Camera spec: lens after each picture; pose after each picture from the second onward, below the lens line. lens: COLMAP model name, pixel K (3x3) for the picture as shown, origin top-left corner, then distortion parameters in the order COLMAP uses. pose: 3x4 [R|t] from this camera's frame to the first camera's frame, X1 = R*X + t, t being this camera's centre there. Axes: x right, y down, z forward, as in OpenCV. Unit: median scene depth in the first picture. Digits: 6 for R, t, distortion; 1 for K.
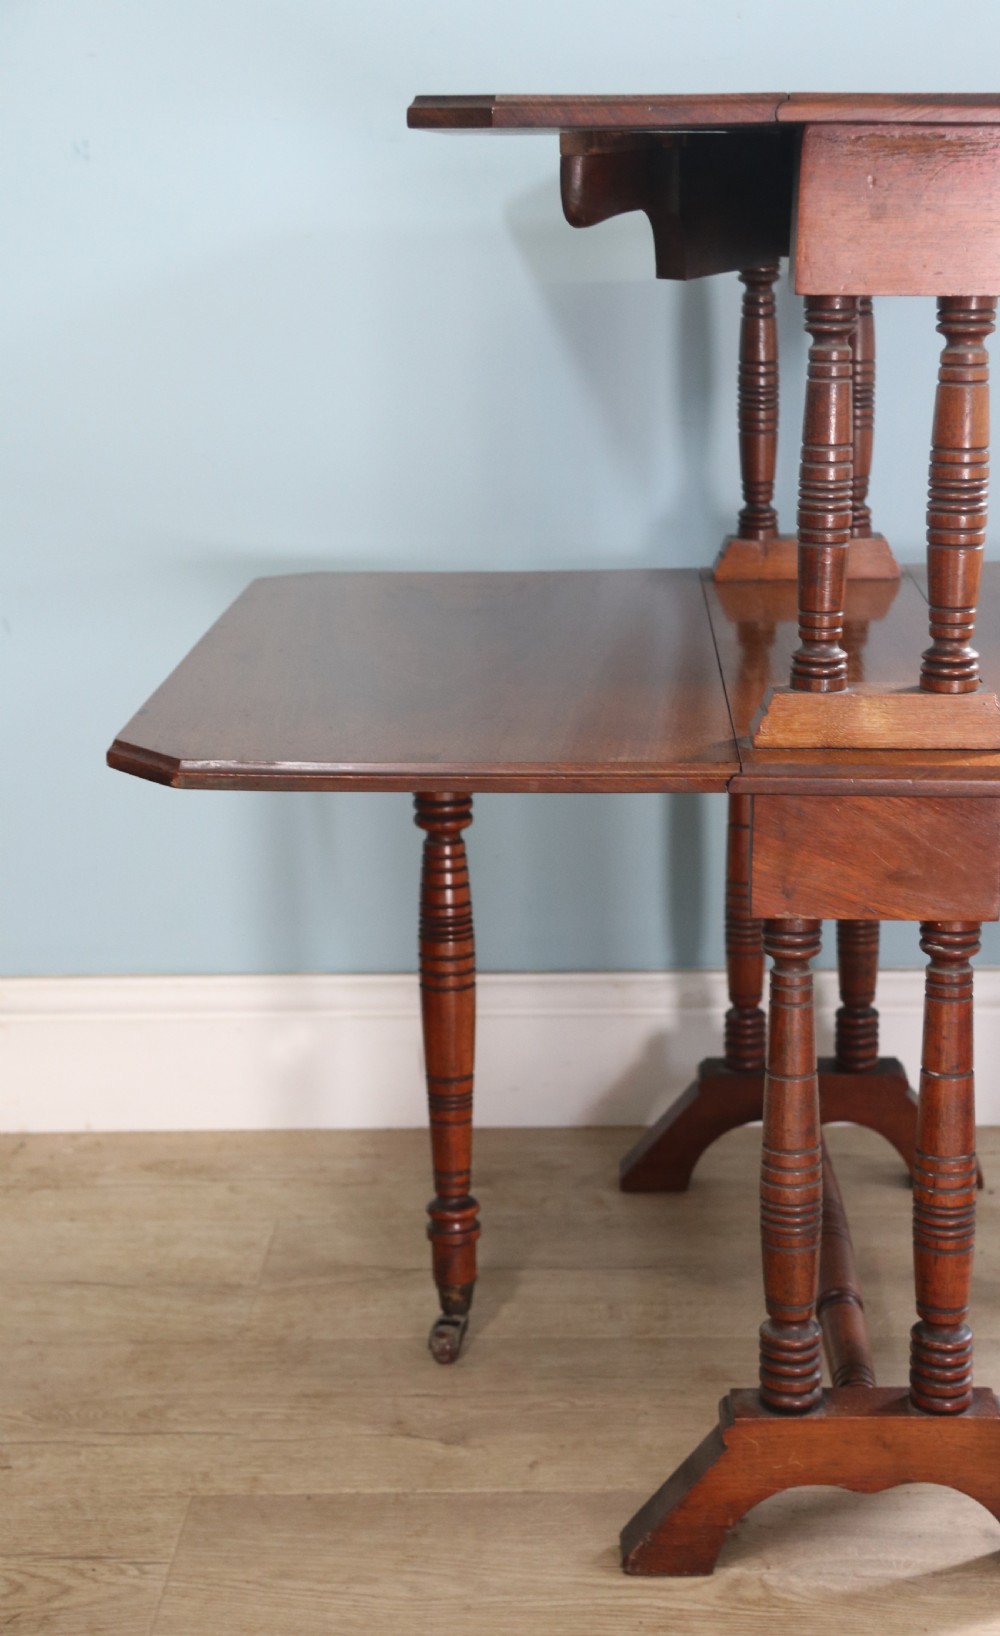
lens RADIAL K [[2598.7, 0, 546.0], [0, 2598.7, 821.4], [0, 0, 1]] dist [0.155293, 0.000000]
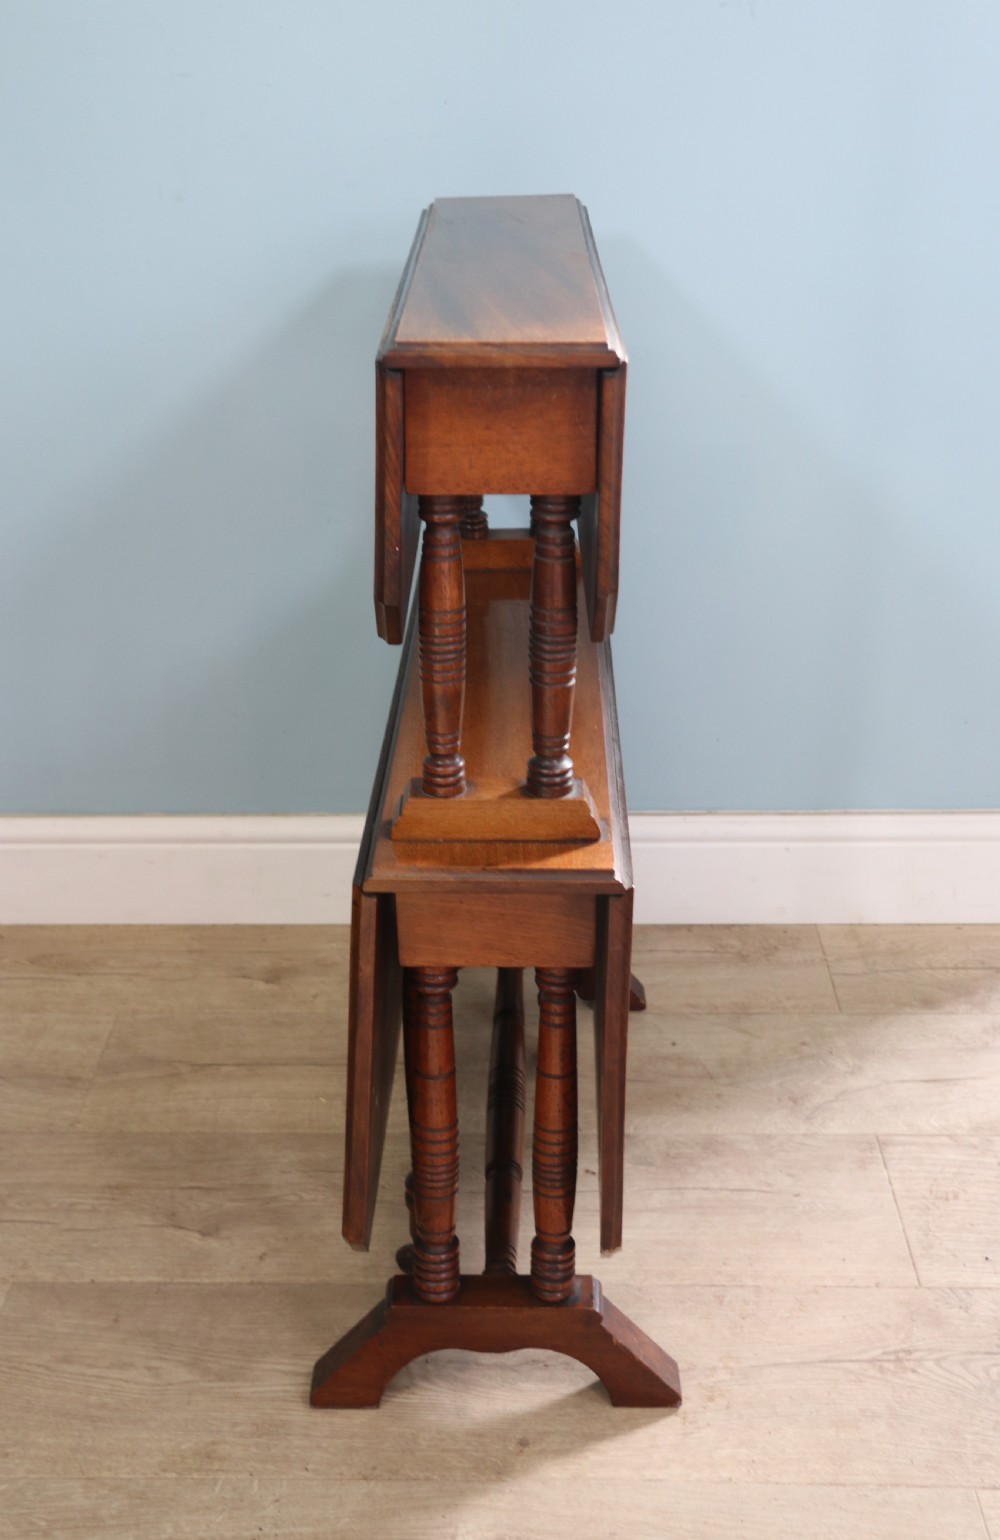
lens RADIAL K [[1796.8, 0, 481.6], [0, 1796.8, 787.5], [0, 0, 1]] dist [-0.000177, 0.000000]
pose [[0.999935, -0.000015, -0.011443, 0.125828], [0.002192, 0.981741, 0.190212, -0.182311], [0.011231, -0.190225, 0.981676, 0.127705]]
